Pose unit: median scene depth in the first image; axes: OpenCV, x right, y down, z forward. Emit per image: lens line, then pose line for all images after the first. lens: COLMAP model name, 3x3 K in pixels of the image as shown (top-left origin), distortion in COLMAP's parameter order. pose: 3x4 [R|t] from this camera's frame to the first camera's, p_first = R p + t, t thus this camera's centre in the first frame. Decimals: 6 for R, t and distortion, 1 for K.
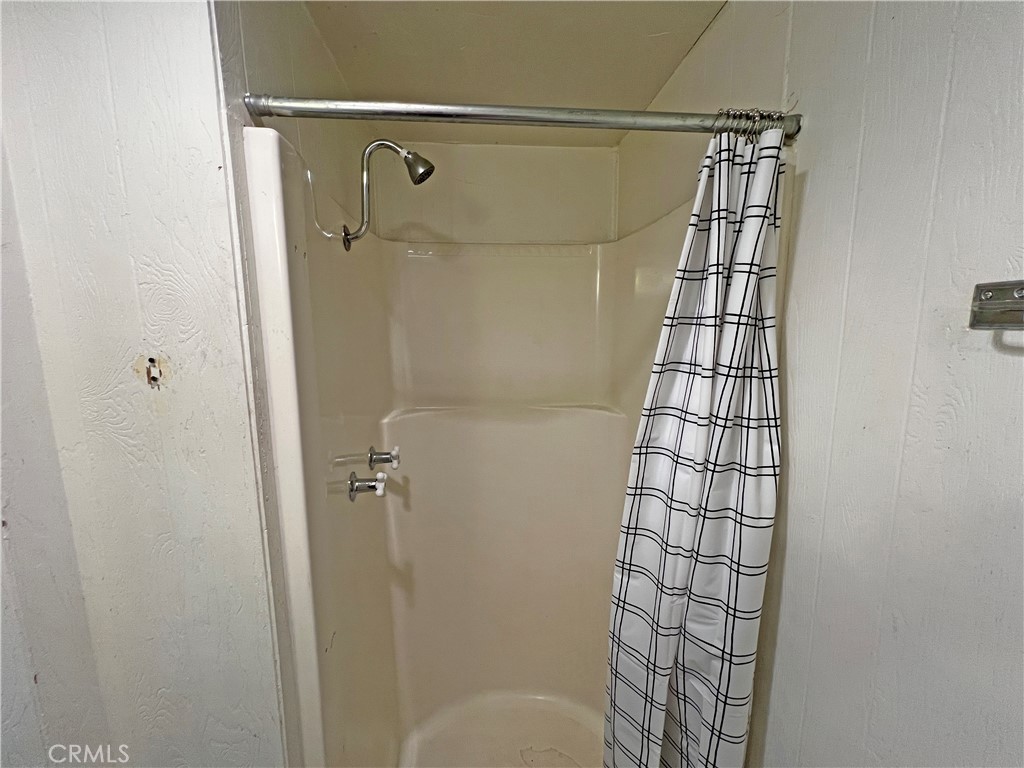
lens RADIAL K [[415.4, 0, 513.9], [0, 415.4, 385.3], [0, 0, 1]] dist [-0.000413, -0.000083]
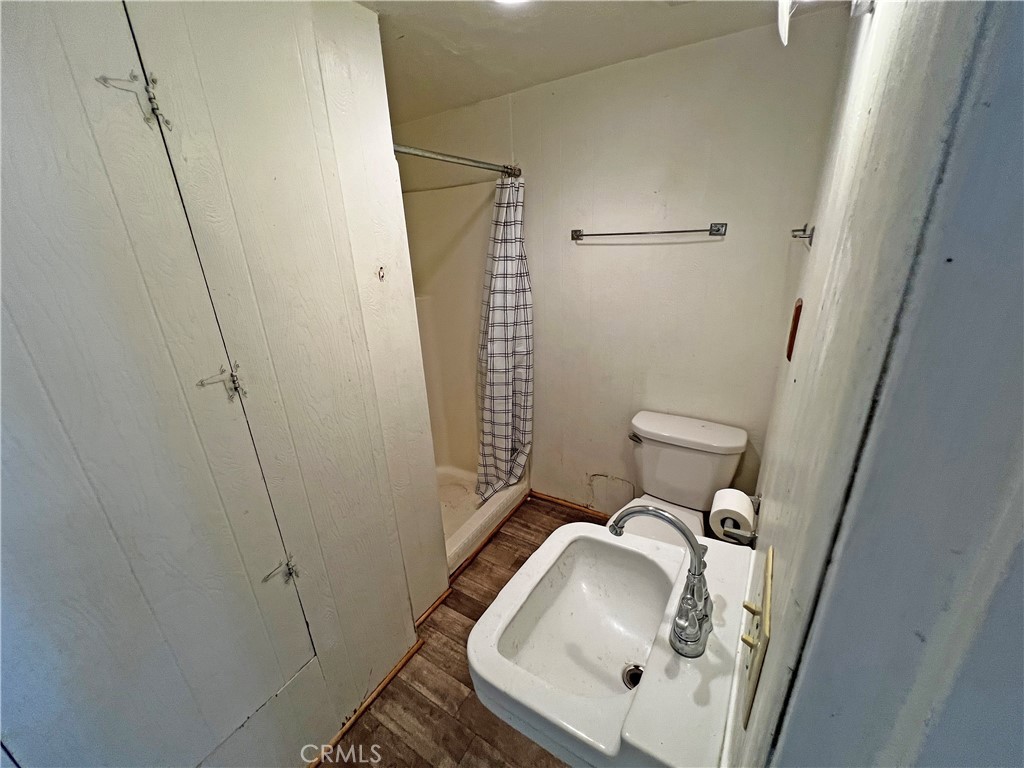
lens RADIAL K [[408.6, 0, 512.0], [0, 408.6, 386.8], [0, 0, 1]] dist [-0.001843, 0.000518]
pose [[0.588233, -0.305469, 0.748780, -2.214648], [0.156794, 0.951425, 0.264964, 0.072867], [-0.793346, -0.038456, 0.607555, -0.893432]]
